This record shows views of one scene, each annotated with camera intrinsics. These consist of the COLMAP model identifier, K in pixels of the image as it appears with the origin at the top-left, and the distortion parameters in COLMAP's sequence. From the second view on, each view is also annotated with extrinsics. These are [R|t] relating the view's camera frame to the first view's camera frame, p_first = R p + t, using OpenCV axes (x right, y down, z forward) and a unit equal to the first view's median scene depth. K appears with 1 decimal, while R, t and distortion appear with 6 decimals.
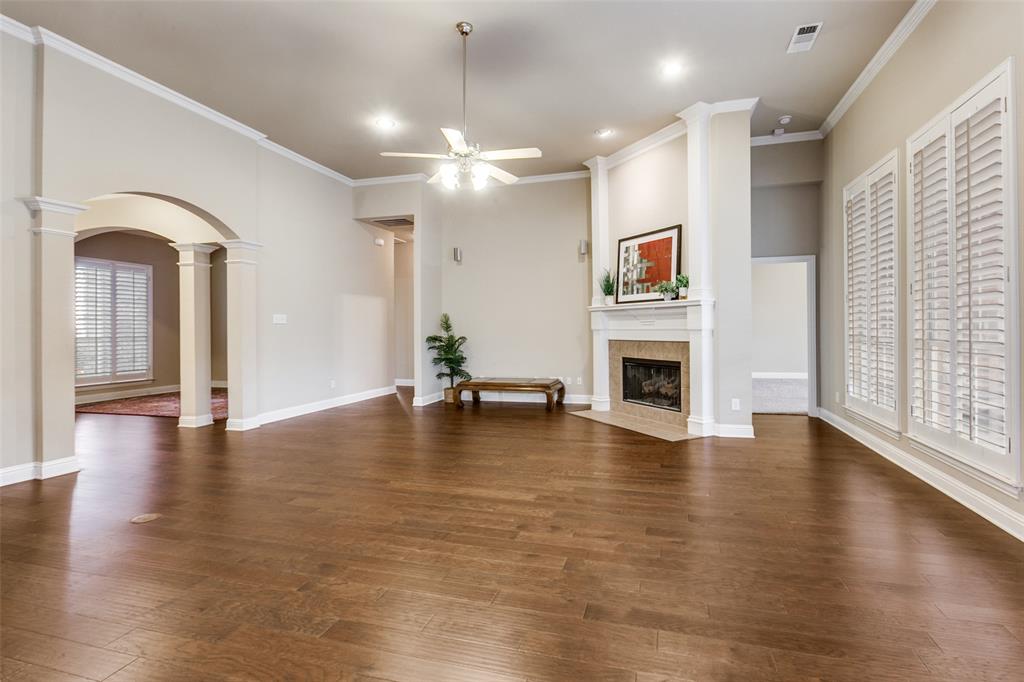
lens RADIAL K [[469.7, 0, 538.2], [0, 469.7, 325.9], [0, 0, 1]] dist [-0.029940, 0.019311]
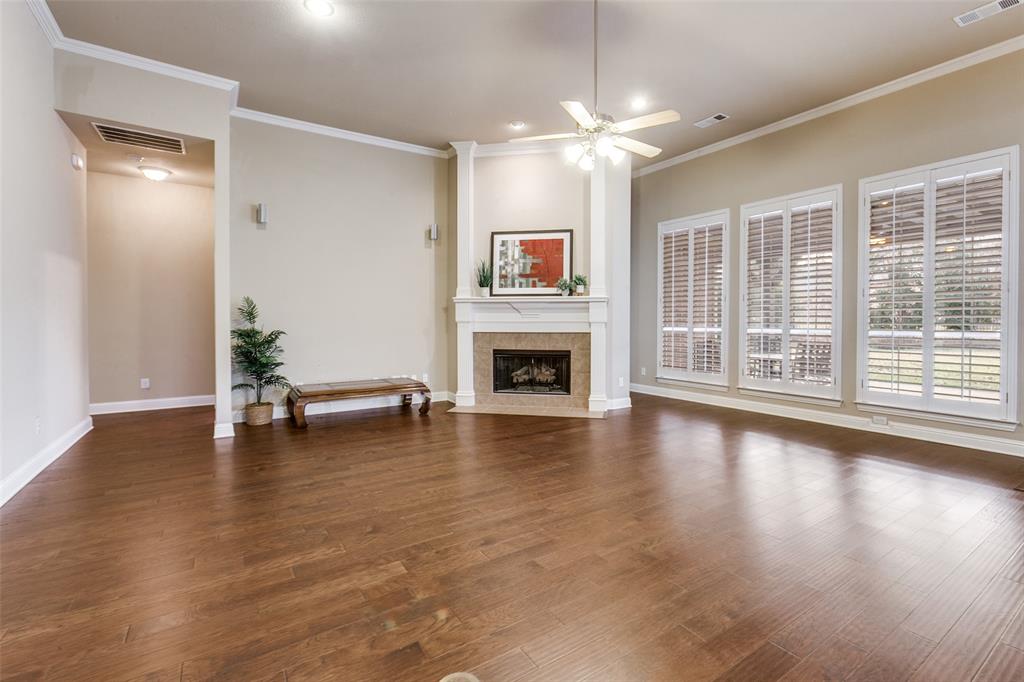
lens RADIAL K [[469.7, 0, 538.2], [0, 469.7, 325.9], [0, 0, 1]] dist [-0.029940, 0.019311]
pose [[0.648764, 0.000174, 0.760989, -0.553086], [-0.009323, 0.999927, 0.007720, 0.008010], [-0.760932, -0.012103, 0.648718, 0.291516]]
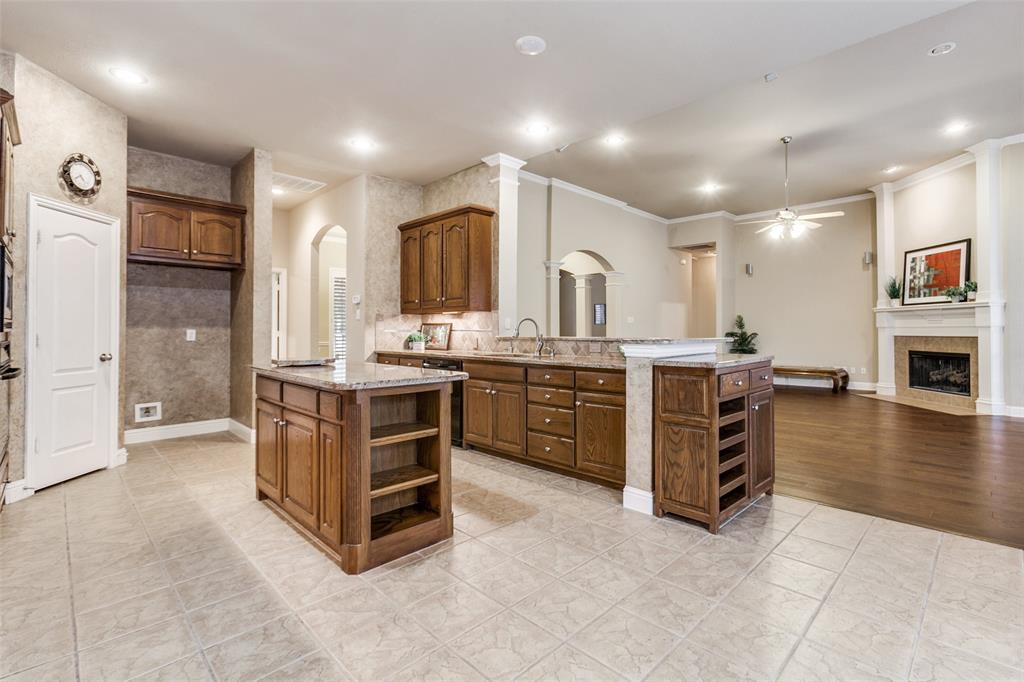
lens RADIAL K [[469.7, 0, 538.2], [0, 469.7, 325.9], [0, 0, 1]] dist [-0.029940, 0.019311]
pose [[0.876626, 0.000688, -0.481172, -0.080847], [-0.001295, 0.999999, -0.000929, 0.007031], [0.481171, 0.001438, 0.876626, -0.506078]]
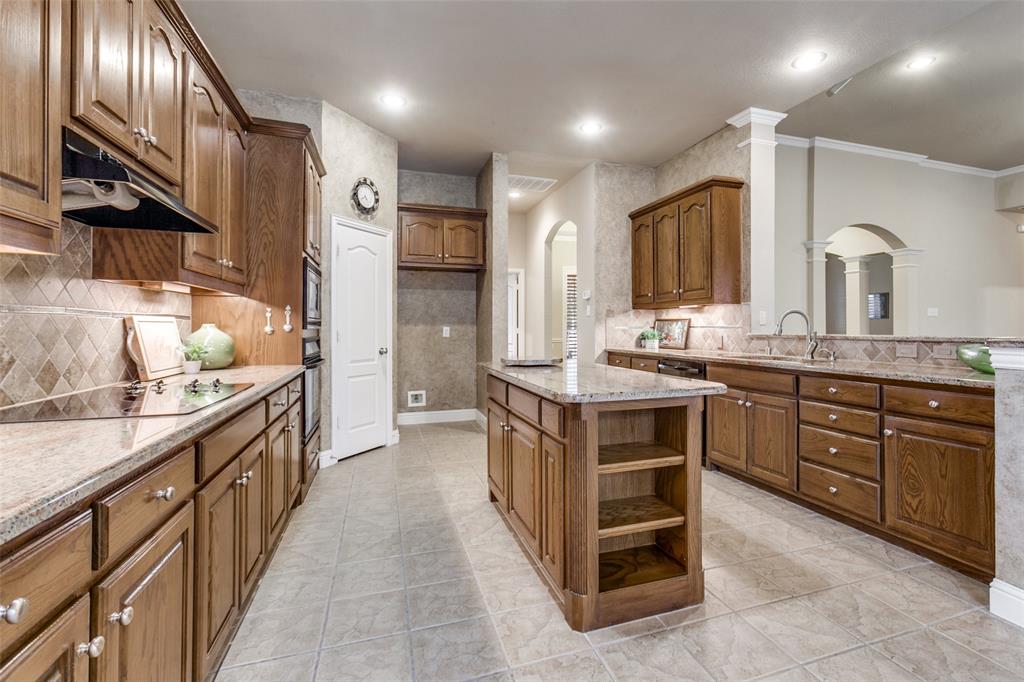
lens RADIAL K [[465.4, 0, 537.7], [0, 465.4, 326.4], [0, 0, 1]] dist [-0.019717, 0.005675]
pose [[0.552964, 0.001339, -0.833204, -0.153017], [0.005340, 0.999972, 0.005151, 0.008841], [0.833188, -0.007298, 0.552942, -0.438490]]
